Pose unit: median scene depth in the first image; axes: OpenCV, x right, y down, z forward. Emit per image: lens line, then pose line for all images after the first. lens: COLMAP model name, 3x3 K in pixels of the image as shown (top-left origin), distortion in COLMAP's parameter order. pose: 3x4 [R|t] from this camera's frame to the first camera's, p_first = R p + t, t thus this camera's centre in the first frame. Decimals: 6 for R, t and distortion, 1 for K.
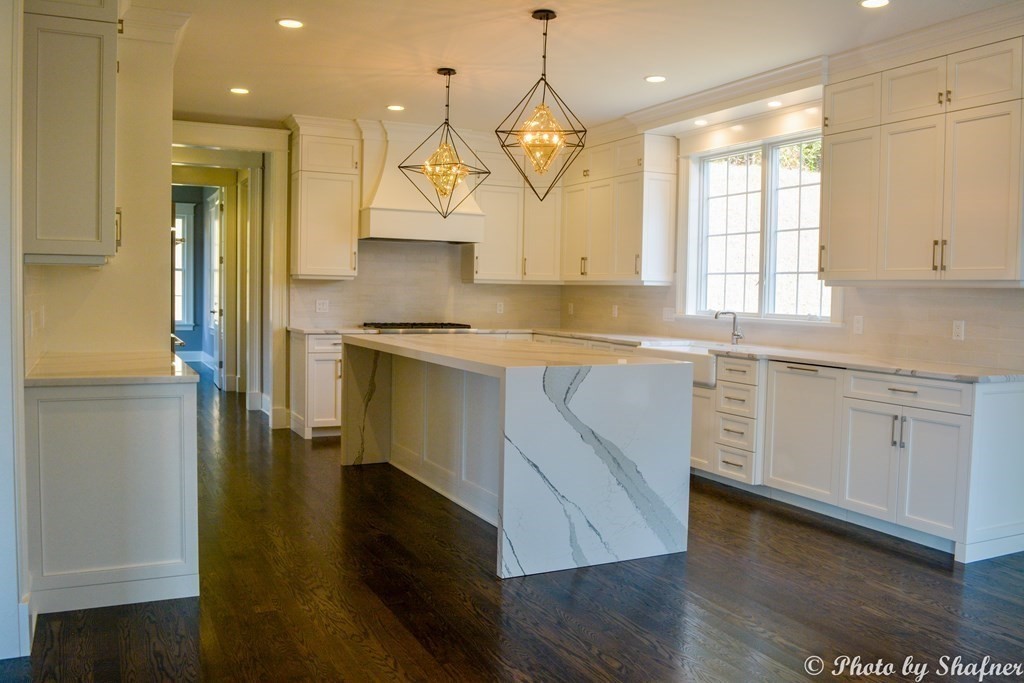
lens RADIAL K [[890.2, 0, 535.5], [0, 890.2, 338.7], [0, 0, 1]] dist [-0.087559, 0.014823]
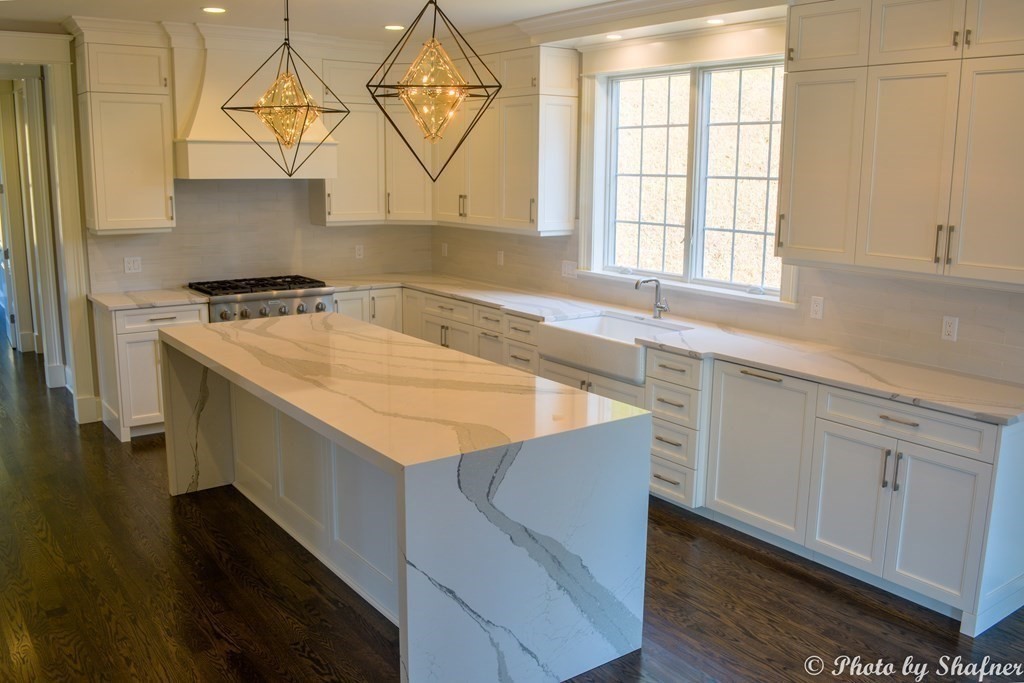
lens RADIAL K [[890.2, 0, 535.5], [0, 890.2, 338.7], [0, 0, 1]] dist [-0.087559, 0.014823]
pose [[0.984765, -0.039100, 0.169439, -0.027904], [0.013548, 0.988683, 0.149408, -0.099675], [-0.173363, -0.144836, 0.974150, 0.210871]]
